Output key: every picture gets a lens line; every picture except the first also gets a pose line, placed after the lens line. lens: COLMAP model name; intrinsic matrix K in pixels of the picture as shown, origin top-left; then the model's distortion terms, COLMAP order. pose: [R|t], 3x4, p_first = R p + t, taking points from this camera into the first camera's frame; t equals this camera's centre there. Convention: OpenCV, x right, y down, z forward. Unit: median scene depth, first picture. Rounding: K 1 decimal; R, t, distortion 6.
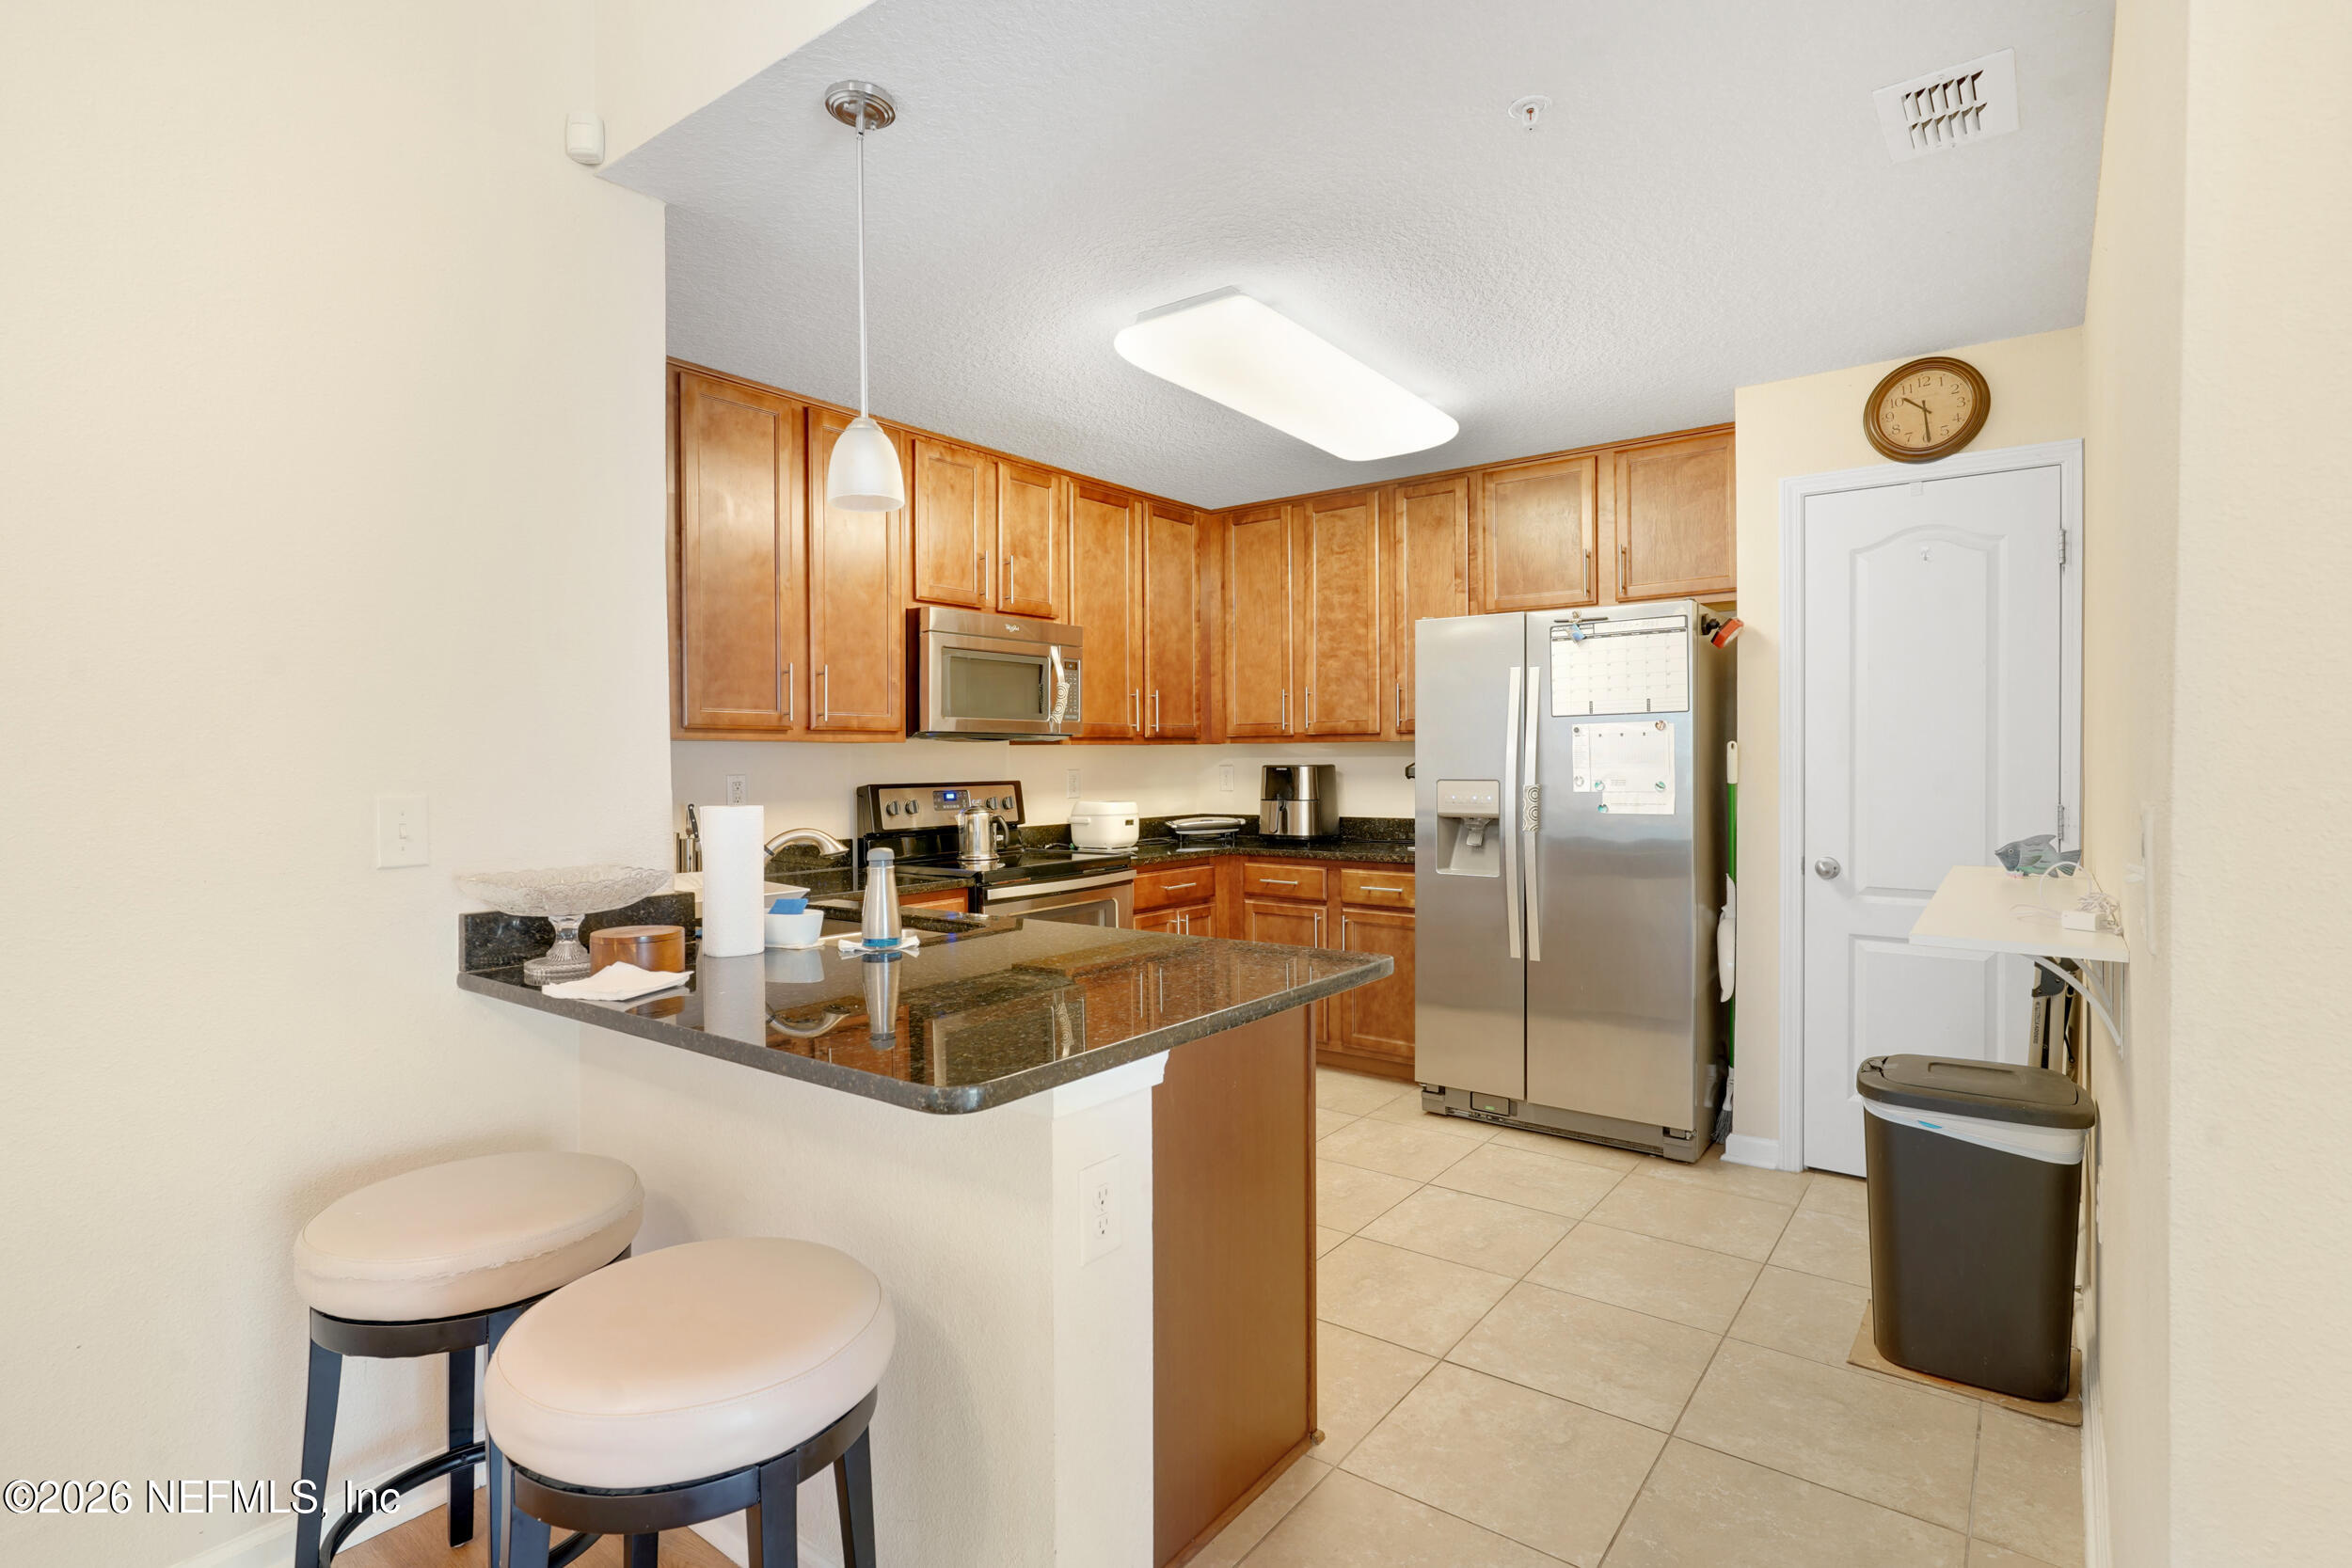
lens RADIAL K [[1140.7, 0, 1175.6], [0, 1140.7, 757.7], [0, 0, 1]] dist [0.000679, -0.000047]
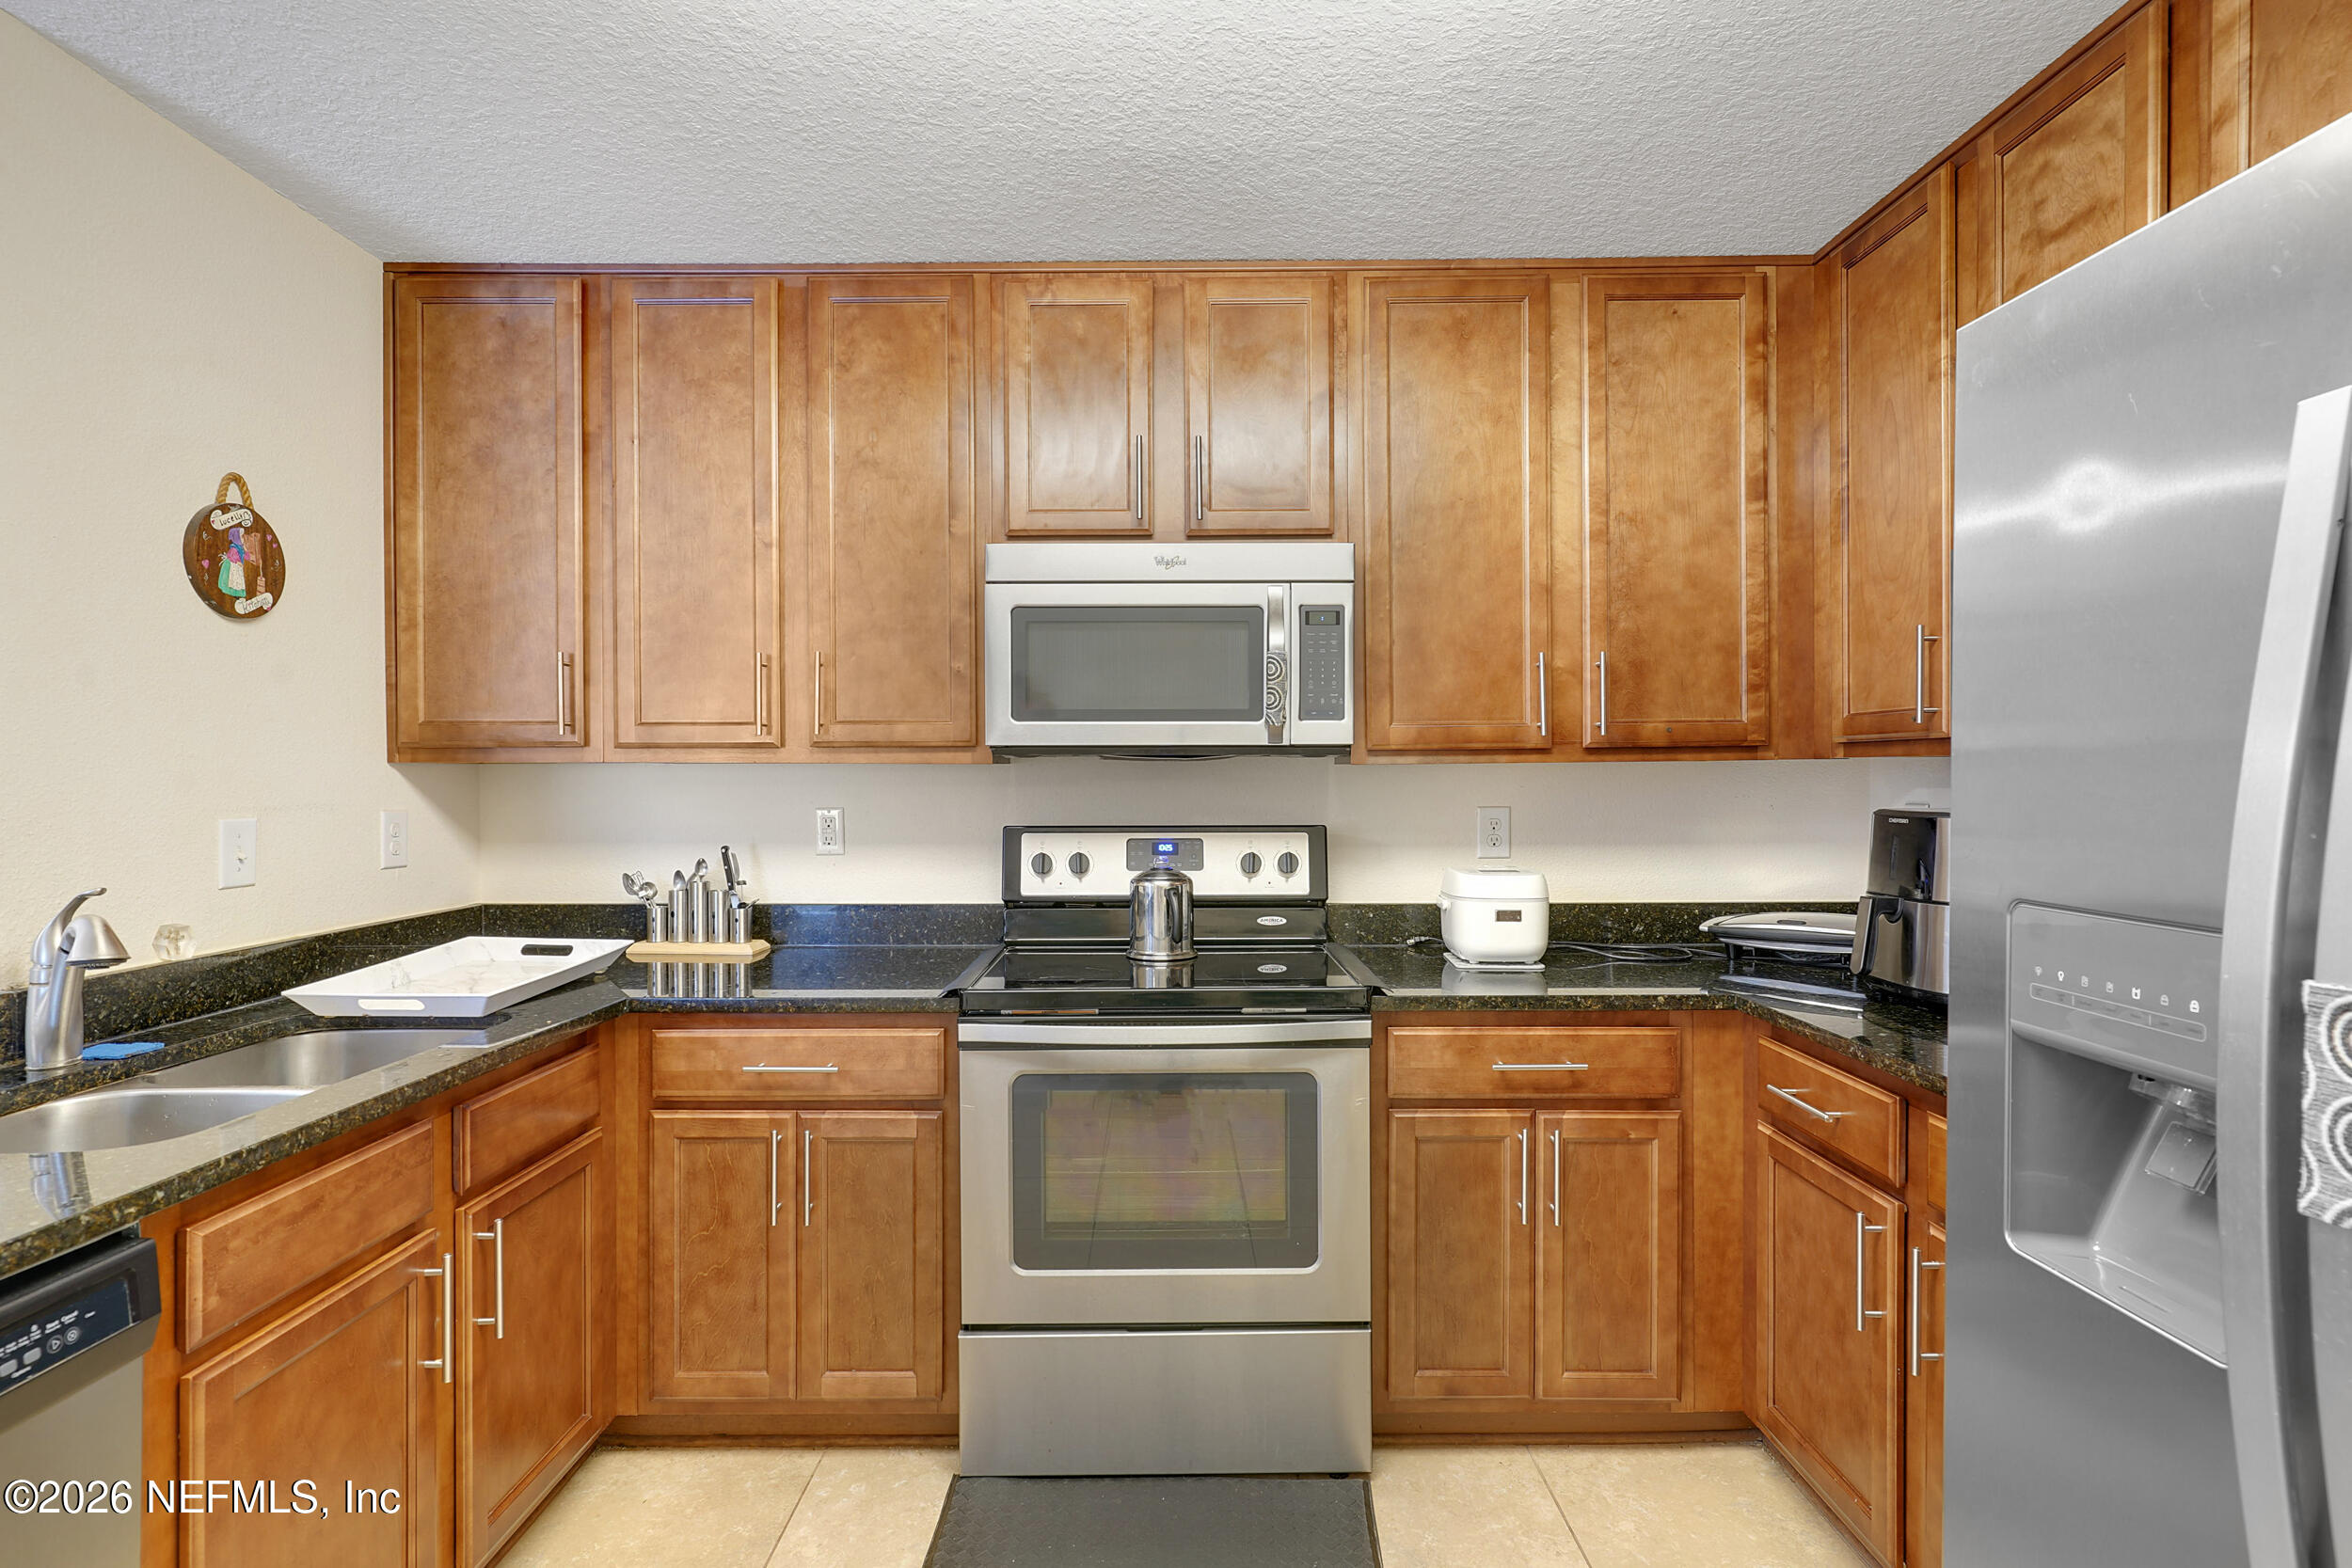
lens RADIAL K [[1132.0, 0, 1173.5], [0, 1132.0, 777.8], [0, 0, 1]] dist [-0.005496, -0.000078]
pose [[0.606318, 0.007785, -0.795184, 0.314334], [-0.000194, 0.999954, 0.009641, -0.011090], [0.795222, -0.005691, 0.606291, 0.669583]]
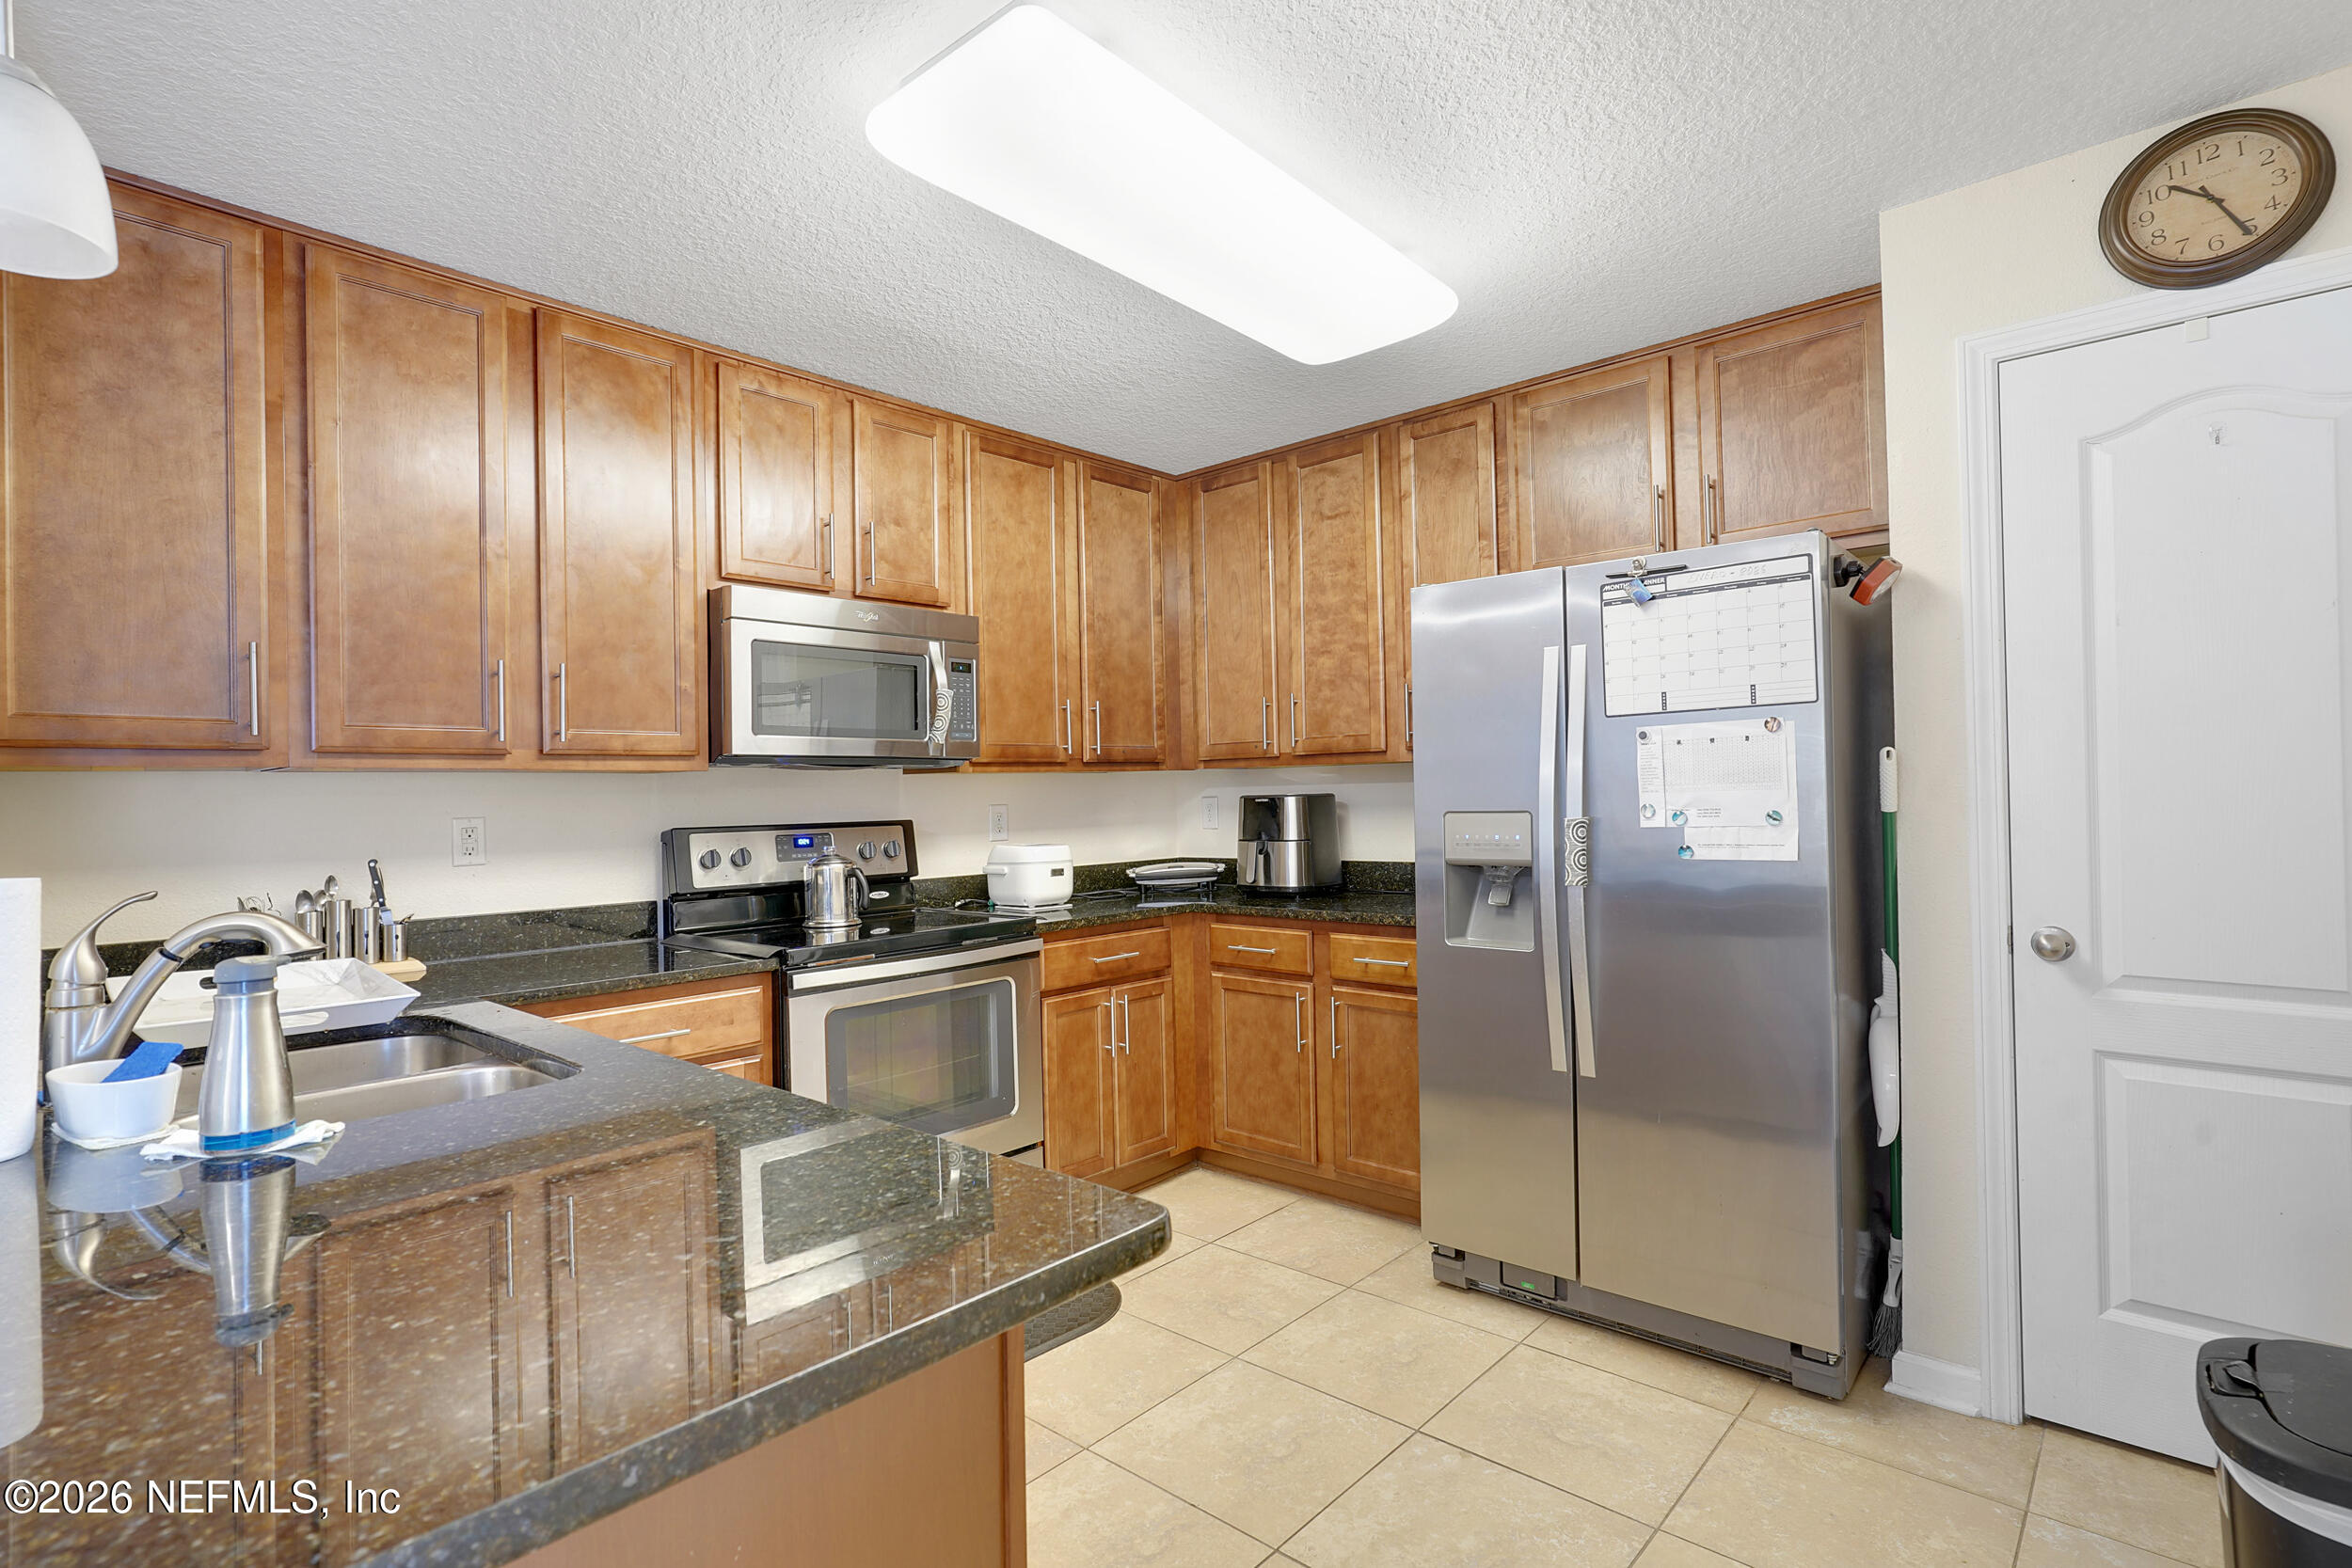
lens RADIAL K [[1130.9, 0, 1173.2], [0, 1130.9, 775.2], [0, 0, 1]] dist [0.000416, 0.001354]
pose [[0.996459, -0.015724, -0.082597, 0.118353], [0.014449, 0.999767, -0.016012, 0.005288], [0.082829, 0.014762, 0.996454, 0.284283]]
